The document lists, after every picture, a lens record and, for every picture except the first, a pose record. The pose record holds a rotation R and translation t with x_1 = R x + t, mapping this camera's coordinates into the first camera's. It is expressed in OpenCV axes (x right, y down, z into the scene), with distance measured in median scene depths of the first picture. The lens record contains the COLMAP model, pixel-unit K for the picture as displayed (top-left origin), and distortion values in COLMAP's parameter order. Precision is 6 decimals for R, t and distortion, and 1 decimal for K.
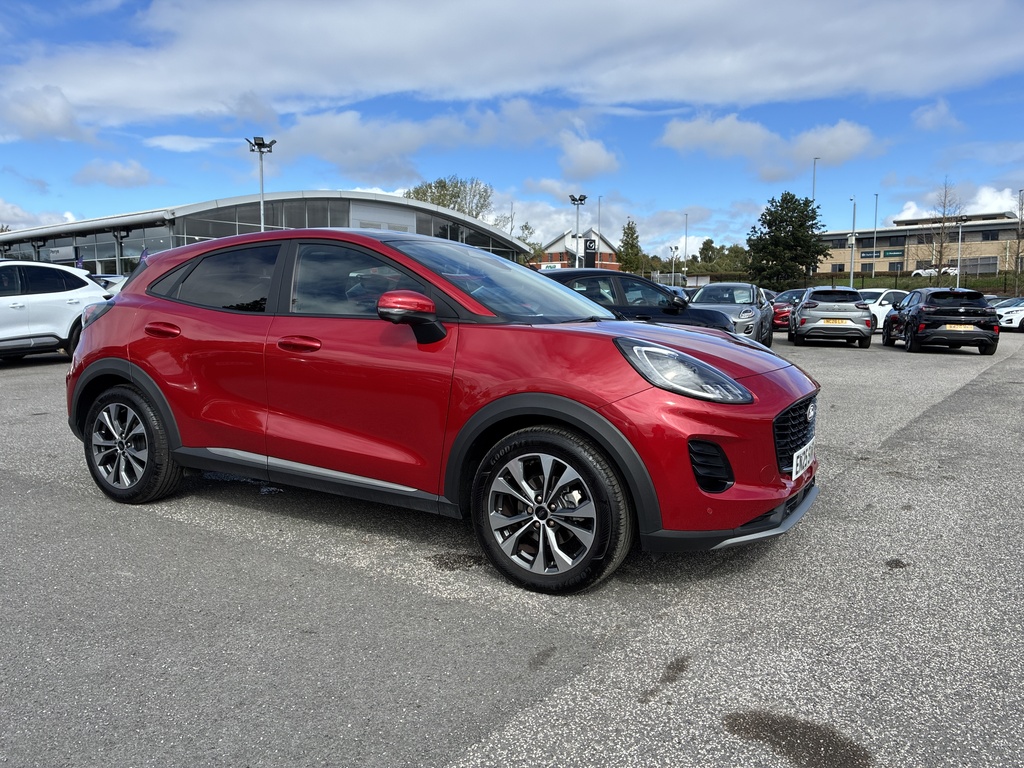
lens RADIAL K [[792.9, 0, 513.2], [0, 792.9, 363.9], [0, 0, 1]] dist [0.003197, 0.003585]
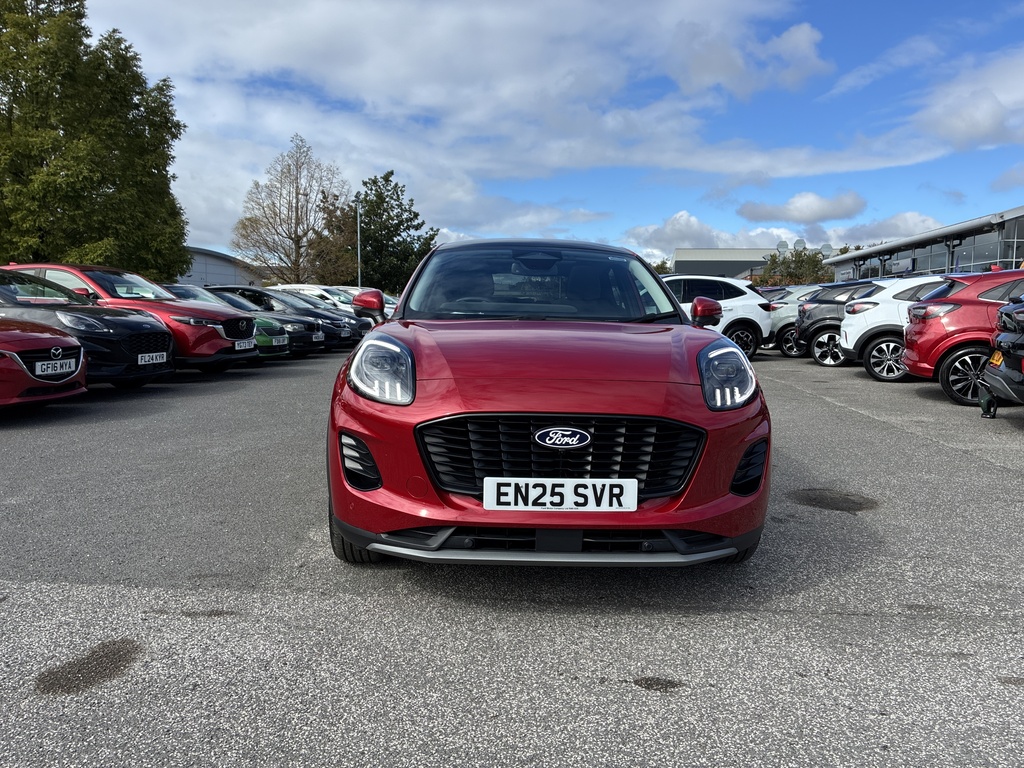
lens RADIAL K [[786.7, 0, 503.2], [0, 786.7, 380.0], [0, 0, 1]] dist [0.051274, -0.063498]
pose [[0.514319, 0.079518, -0.853905, 0.260569], [-0.075009, 0.996047, 0.047576, -0.007057], [0.854312, 0.039581, 0.518251, 0.143005]]
